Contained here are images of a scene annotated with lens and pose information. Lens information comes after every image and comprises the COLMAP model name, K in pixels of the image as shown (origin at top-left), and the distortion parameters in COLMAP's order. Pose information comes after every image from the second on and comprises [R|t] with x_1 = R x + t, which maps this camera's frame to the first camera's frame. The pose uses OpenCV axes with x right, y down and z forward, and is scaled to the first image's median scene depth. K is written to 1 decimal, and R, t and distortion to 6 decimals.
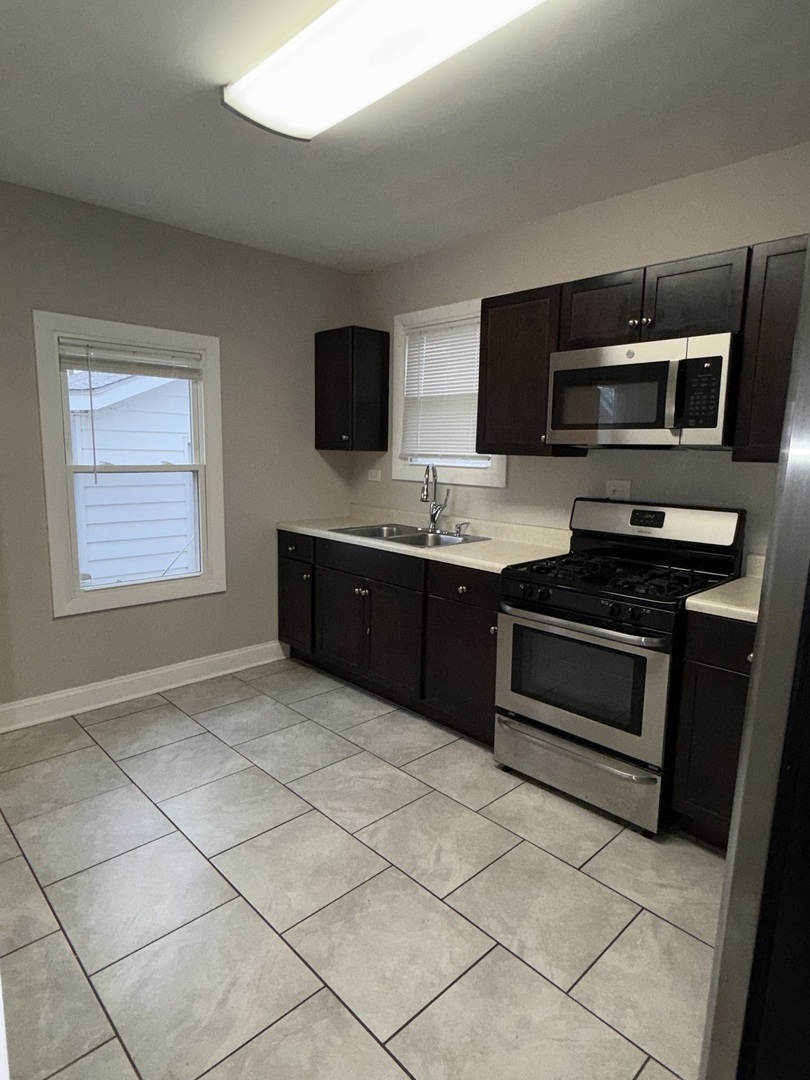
lens RADIAL K [[623.6, 0, 404.8], [0, 623.6, 540.2], [0, 0, 1]] dist [0.000179, 0.000305]
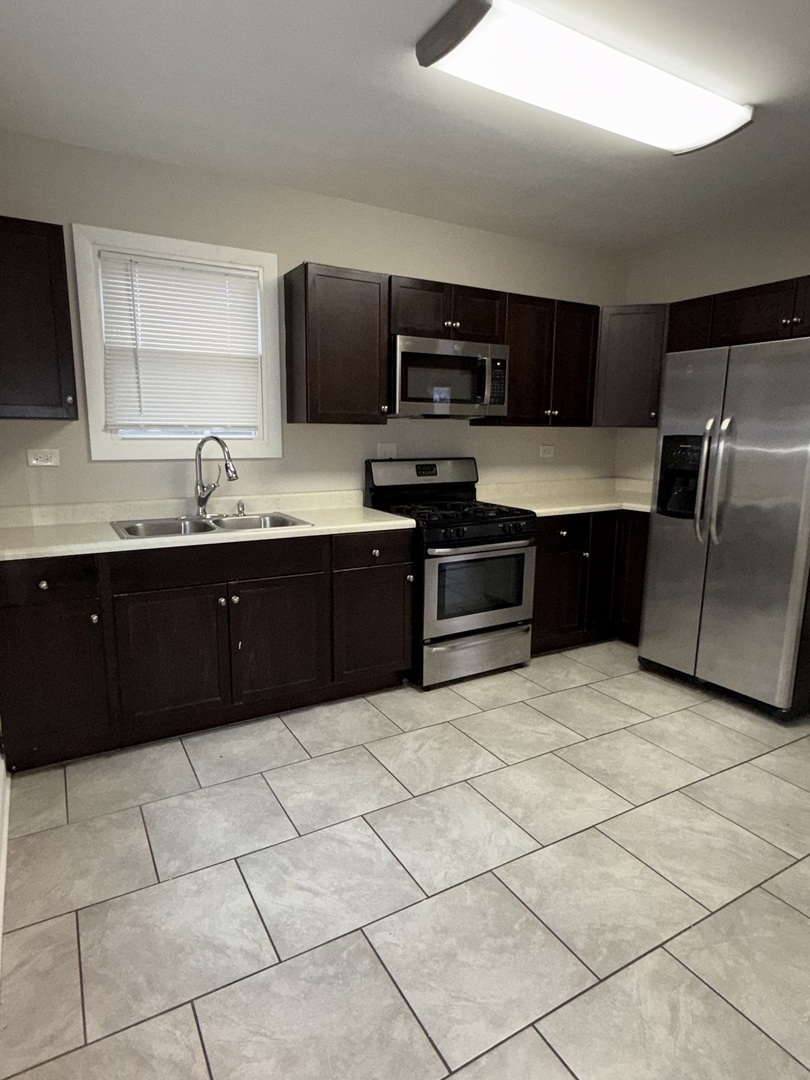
lens RADIAL K [[623.6, 0, 406.5], [0, 623.6, 541.8], [0, 0, 1]] dist [0.000179, 0.000305]
pose [[0.229994, -0.190292, 0.954406, -0.947799], [0.140276, 0.976938, 0.160980, -0.107264], [-0.963029, 0.096856, 0.251384, 0.725595]]
